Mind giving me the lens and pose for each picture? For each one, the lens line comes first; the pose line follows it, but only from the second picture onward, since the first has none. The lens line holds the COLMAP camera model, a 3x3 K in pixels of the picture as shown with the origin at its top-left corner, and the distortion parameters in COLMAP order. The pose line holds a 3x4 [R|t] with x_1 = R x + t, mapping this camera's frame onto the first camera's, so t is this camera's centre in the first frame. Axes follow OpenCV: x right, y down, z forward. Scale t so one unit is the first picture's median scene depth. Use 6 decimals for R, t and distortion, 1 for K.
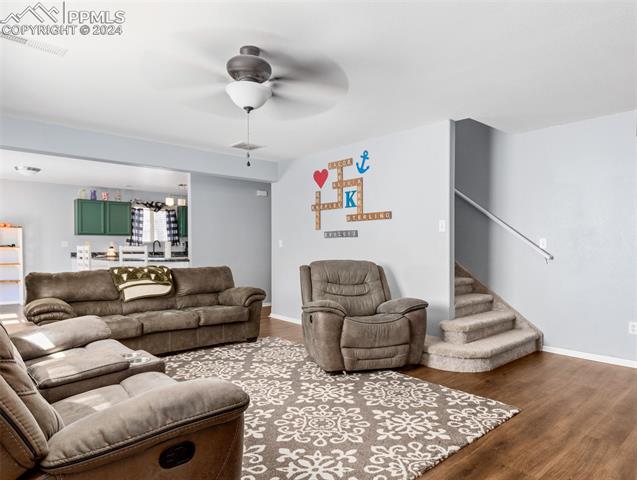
lens RADIAL K [[402.6, 0, 316.1], [0, 402.6, 242.8], [0, 0, 1]] dist [-0.008535, 0.004209]
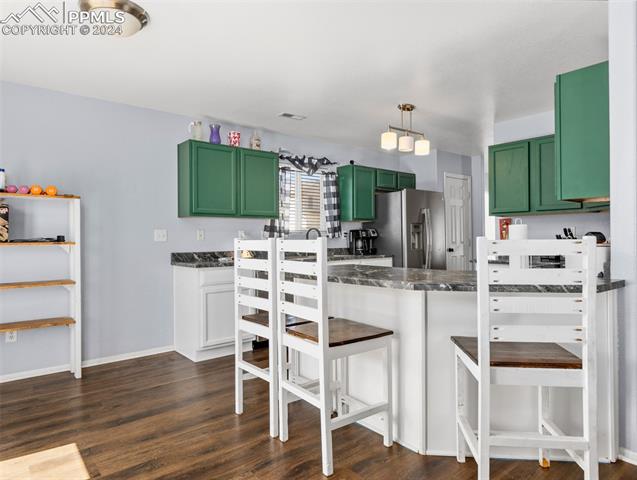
lens RADIAL K [[402.6, 0, 318.2], [0, 402.6, 236.4], [0, 0, 1]] dist [-0.008535, 0.004209]
pose [[0.999956, -0.008914, 0.003039, -0.416748], [0.008899, 0.999950, 0.004627, 0.003151], [-0.003080, -0.004599, 0.999985, 0.495409]]
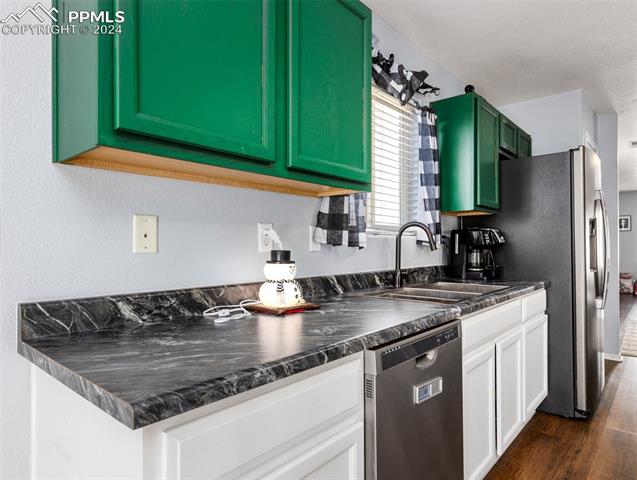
lens RADIAL K [[402.6, 0, 317.9], [0, 402.6, 243.0], [0, 0, 1]] dist [-0.008535, 0.004209]
pose [[0.987070, -0.005837, 0.160181, -0.519051], [0.006007, 0.999982, -0.000578, 0.006035], [-0.160175, 0.001533, 0.987087, 0.830222]]
